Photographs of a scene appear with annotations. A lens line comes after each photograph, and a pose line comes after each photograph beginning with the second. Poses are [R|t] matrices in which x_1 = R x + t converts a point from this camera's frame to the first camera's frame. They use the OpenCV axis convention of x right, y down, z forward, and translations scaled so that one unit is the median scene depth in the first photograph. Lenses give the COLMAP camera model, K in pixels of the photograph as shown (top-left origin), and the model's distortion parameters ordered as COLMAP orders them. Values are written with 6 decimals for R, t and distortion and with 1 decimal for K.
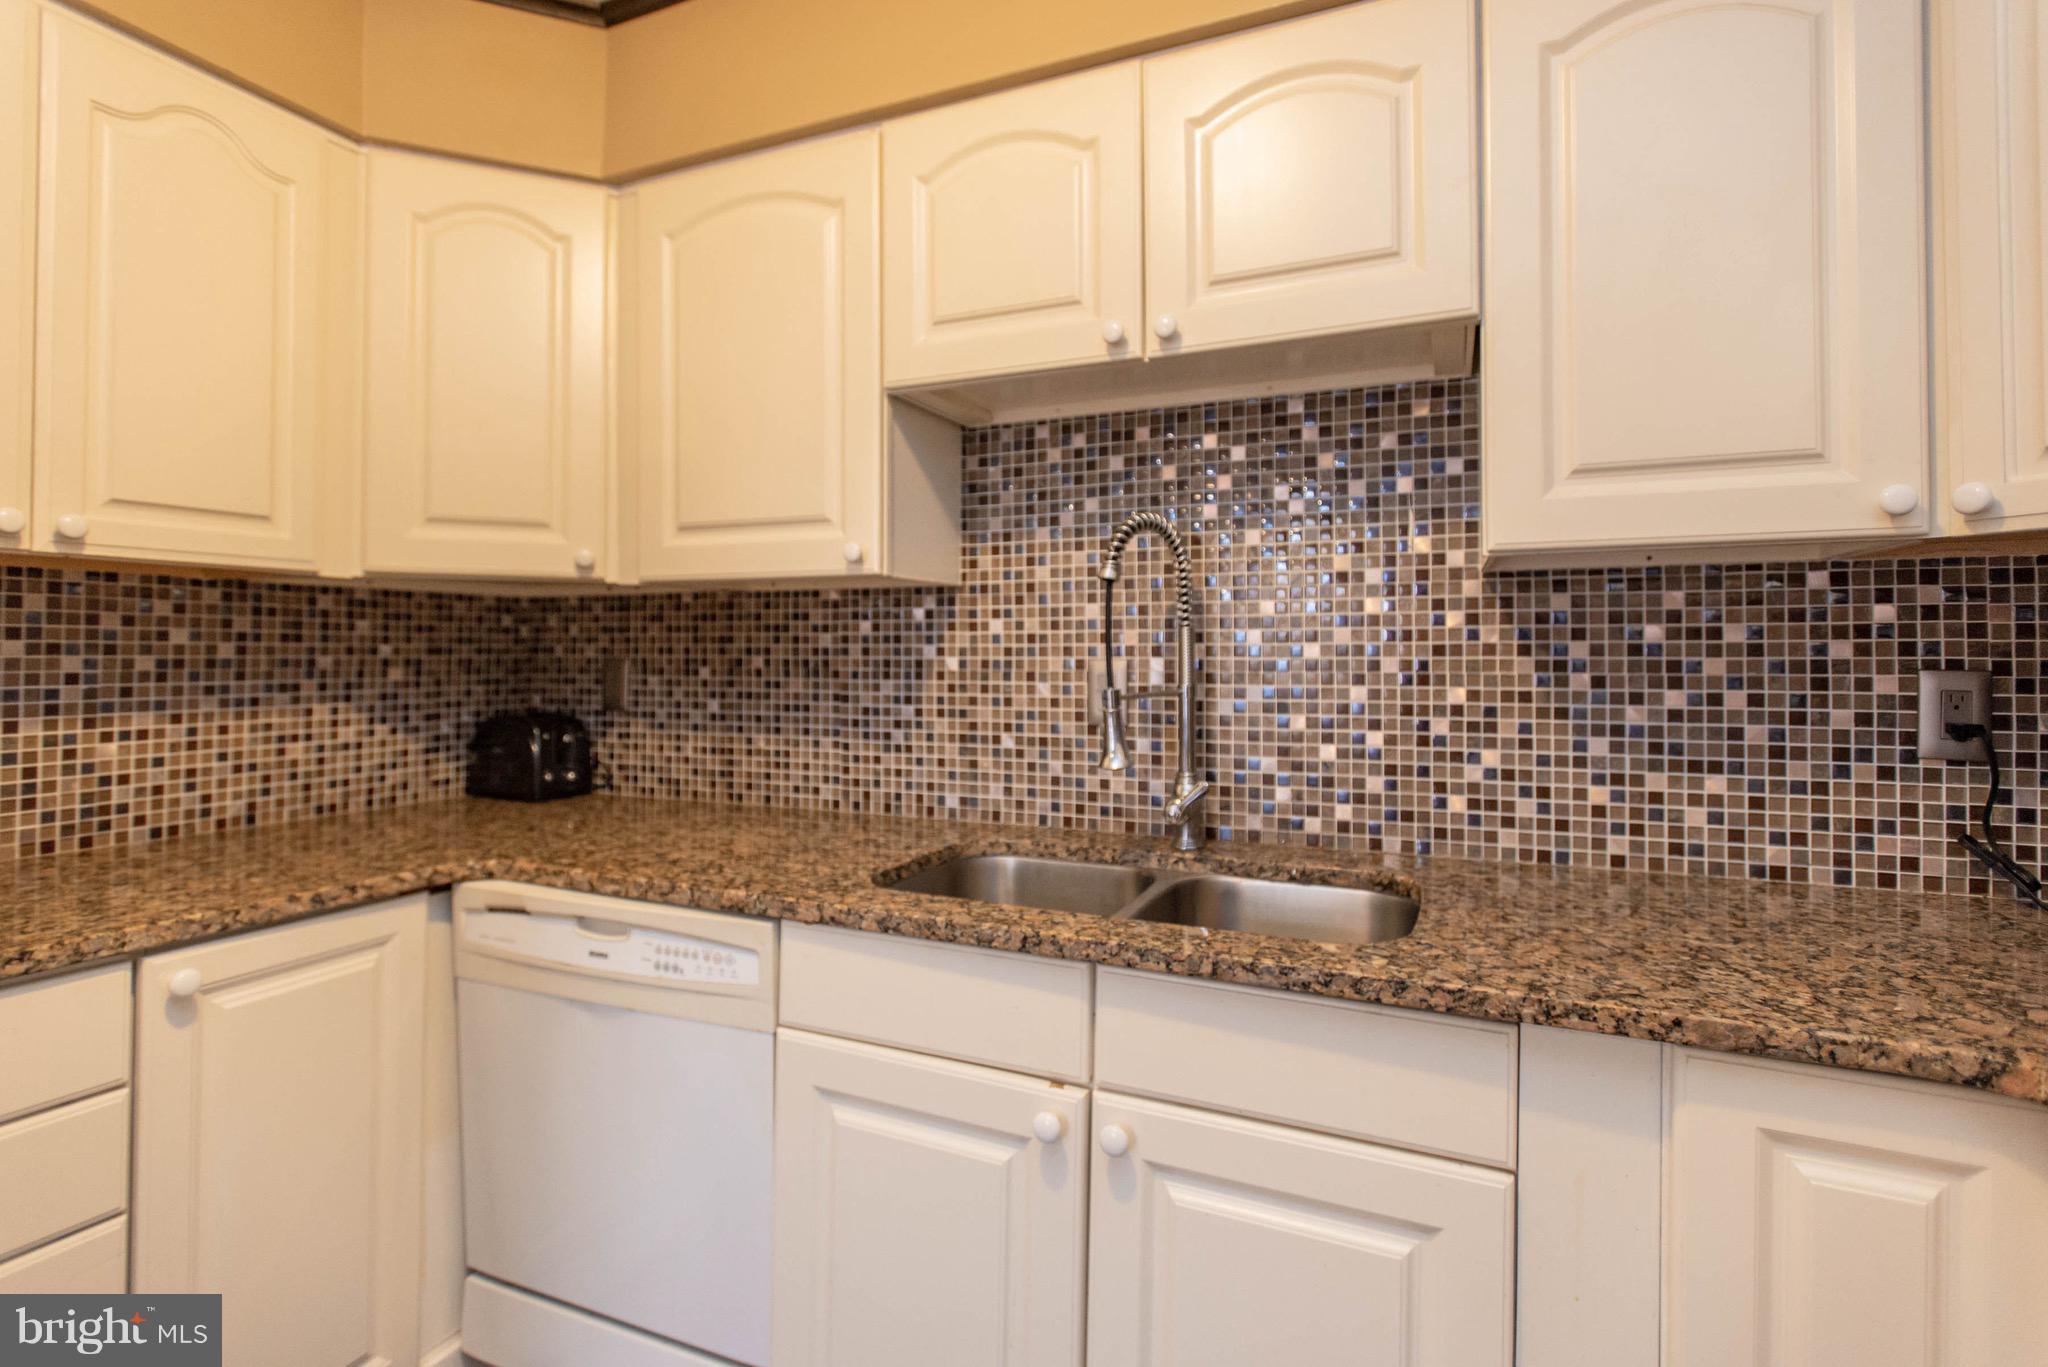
lens RADIAL K [[980.1, 0, 1020.6], [0, 980.1, 645.1], [0, 0, 1]] dist [0.016338, -0.009621]
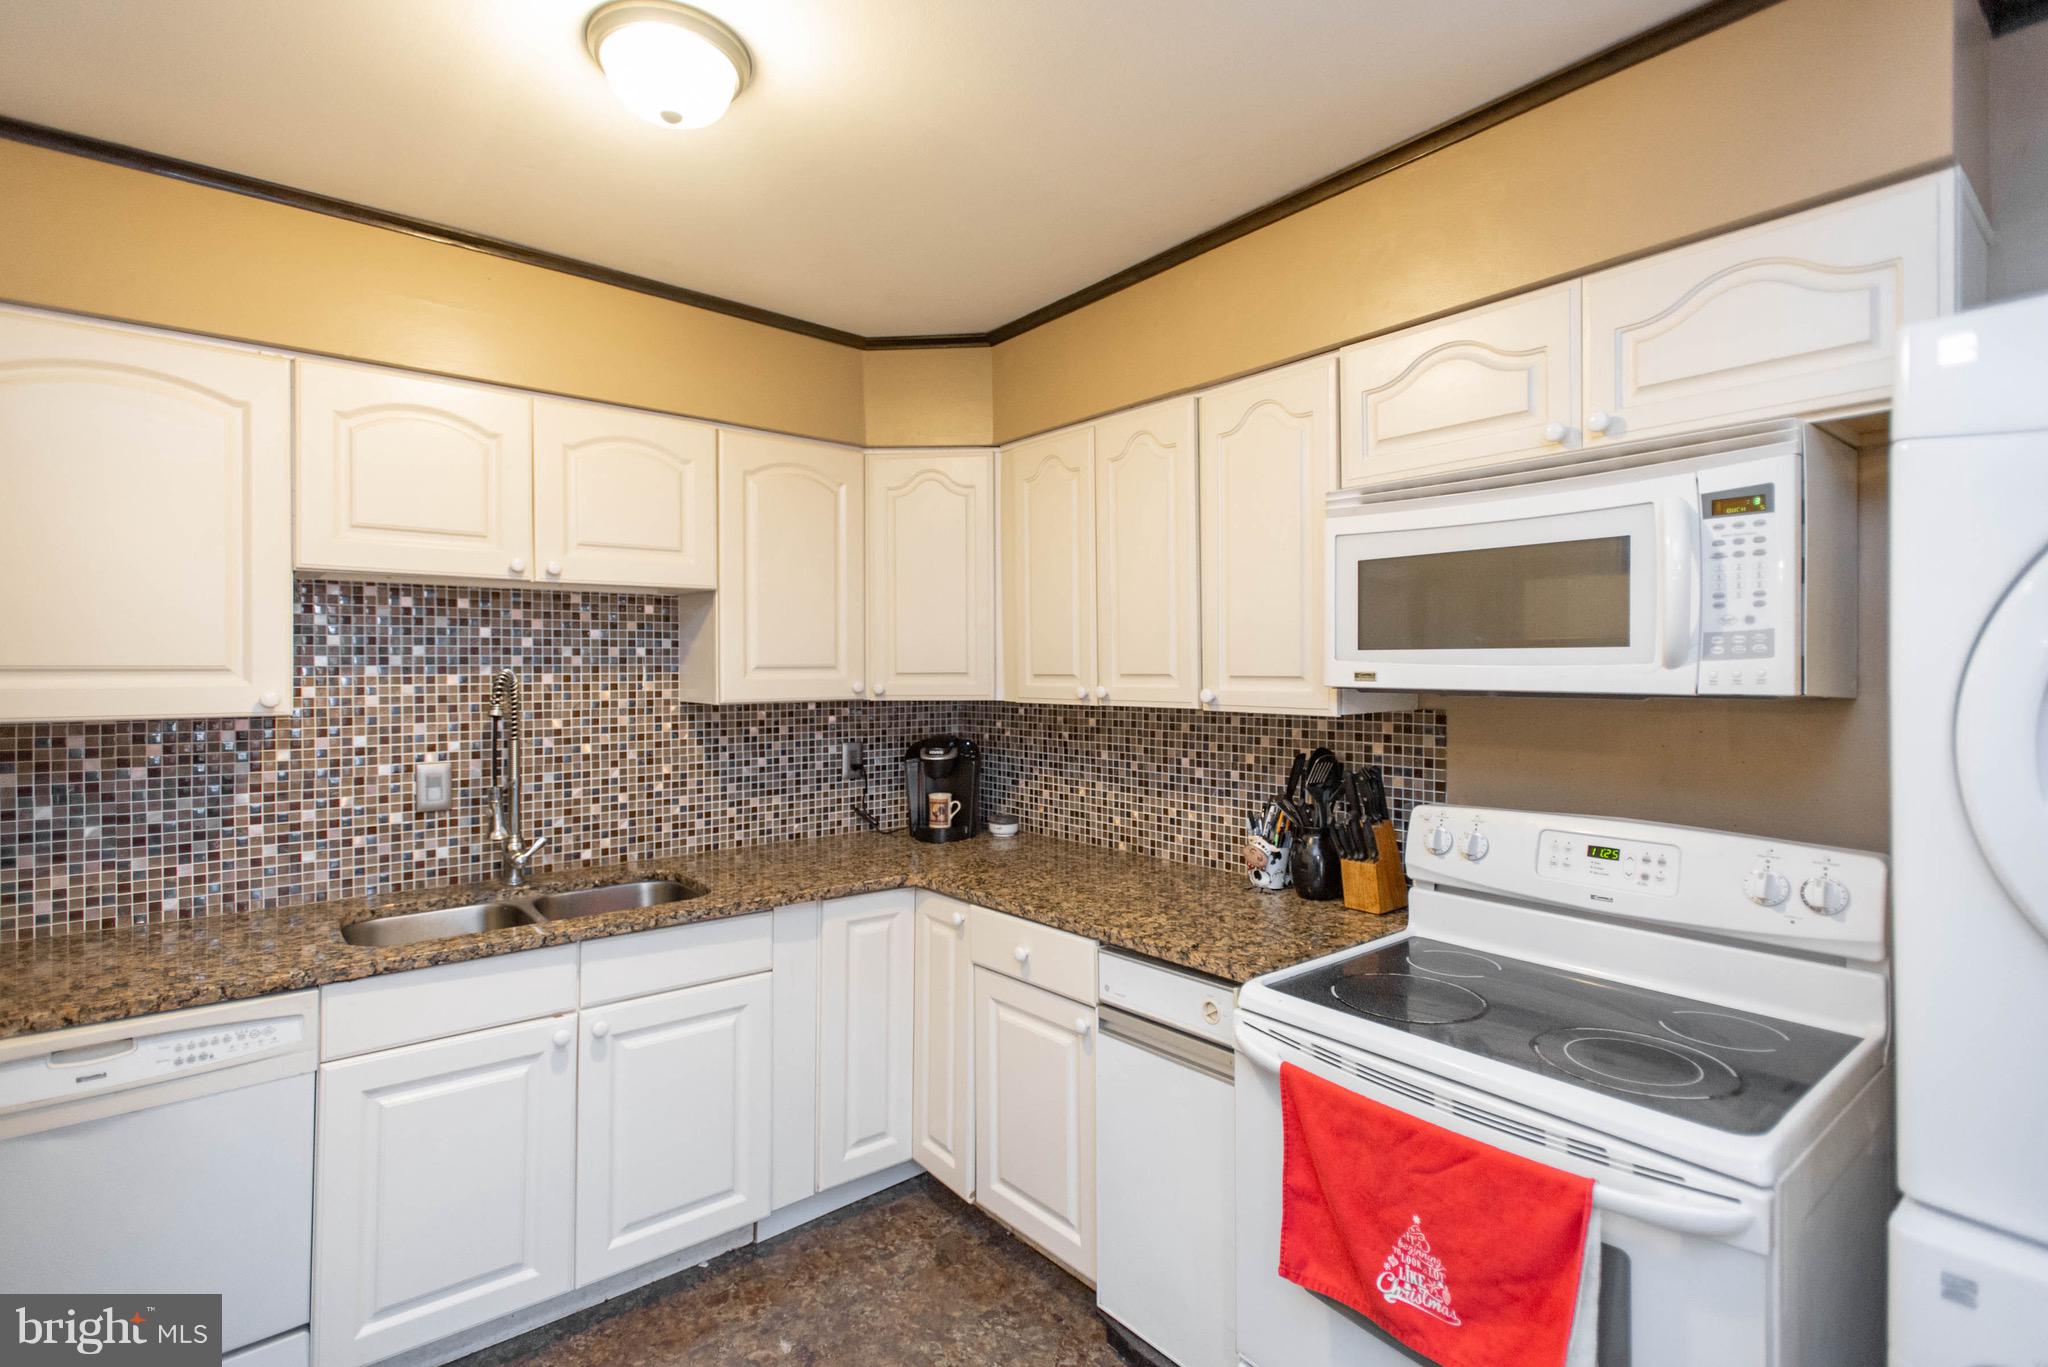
lens RADIAL K [[969.5, 0, 1030.7], [0, 969.5, 656.5], [0, 0, 1]] dist [0.018566, -0.008129]
pose [[0.455507, 0.004781, 0.890219, -0.766376], [-0.004845, 0.999984, -0.002891, -0.138530], [-0.890219, -0.002997, 0.455523, -0.382691]]
